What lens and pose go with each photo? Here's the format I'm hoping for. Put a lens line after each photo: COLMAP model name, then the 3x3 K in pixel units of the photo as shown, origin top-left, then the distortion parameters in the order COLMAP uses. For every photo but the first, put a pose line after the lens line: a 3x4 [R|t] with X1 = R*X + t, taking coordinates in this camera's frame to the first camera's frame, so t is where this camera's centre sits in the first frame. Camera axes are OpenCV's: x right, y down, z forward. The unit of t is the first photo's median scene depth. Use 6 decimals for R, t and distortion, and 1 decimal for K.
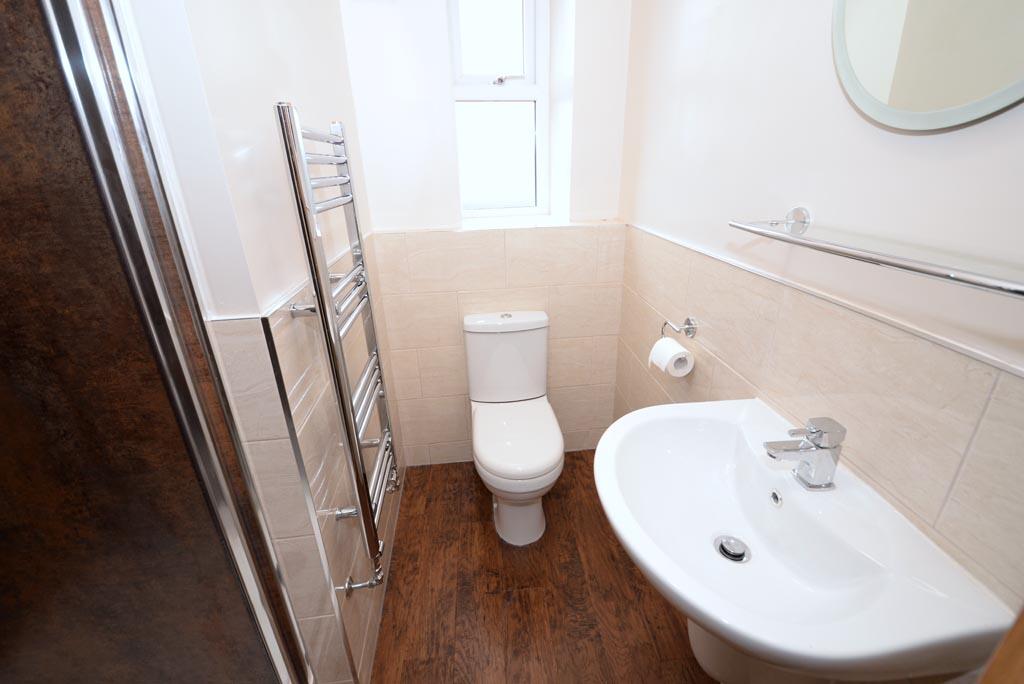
lens RADIAL K [[425.3, 0, 512.0], [0, 425.3, 342.0], [0, 0, 1]] dist [0.000993, -0.007381]
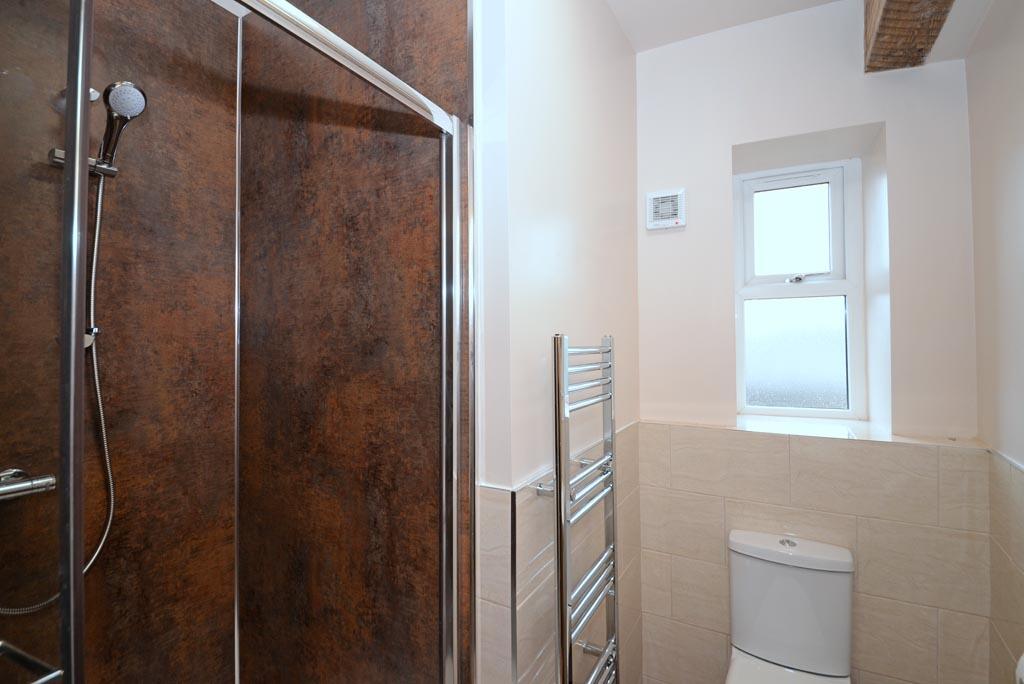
lens RADIAL K [[488.7, 0, 512.0], [0, 488.7, 342.0], [0, 0, 1]] dist [0.002713, -0.012953]
pose [[0.796917, 0.014730, -0.603910, 0.237417], [-0.237794, 0.926641, -0.291190, -0.042459], [0.555318, 0.375660, 0.741958, -0.192250]]
